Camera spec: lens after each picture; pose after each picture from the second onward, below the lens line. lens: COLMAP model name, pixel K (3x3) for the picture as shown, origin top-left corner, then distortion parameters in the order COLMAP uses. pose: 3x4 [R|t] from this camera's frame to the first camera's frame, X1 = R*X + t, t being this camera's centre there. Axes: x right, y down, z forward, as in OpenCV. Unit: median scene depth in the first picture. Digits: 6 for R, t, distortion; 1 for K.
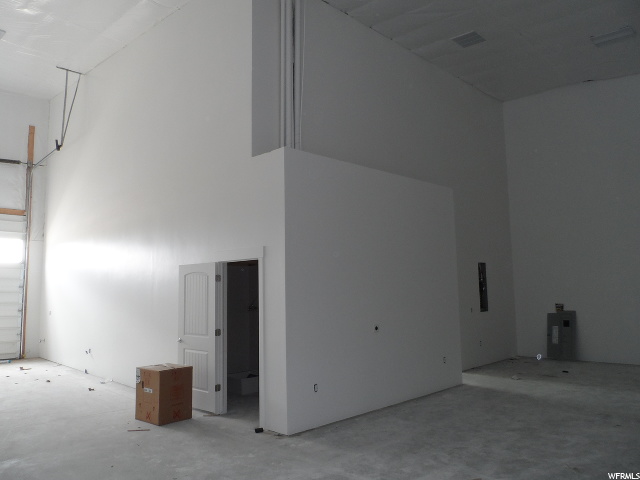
lens RADIAL K [[502.4, 0, 320.0], [0, 502.4, 240.0], [0, 0, 1]] dist [0.002259, 0.055375]
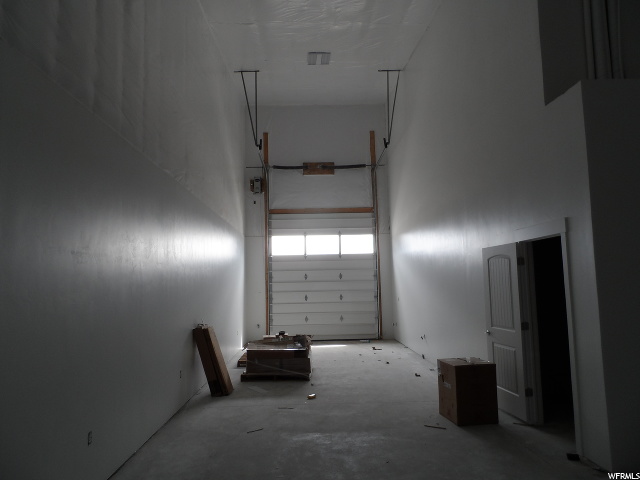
lens RADIAL K [[502.4, 0, 320.0], [0, 502.4, 240.0], [0, 0, 1]] dist [0.002259, 0.055375]
pose [[0.748279, -0.070387, -0.659639, 0.096873], [0.088532, 0.996056, -0.005856, 0.015737], [0.657450, -0.054017, 0.751559, 0.144979]]
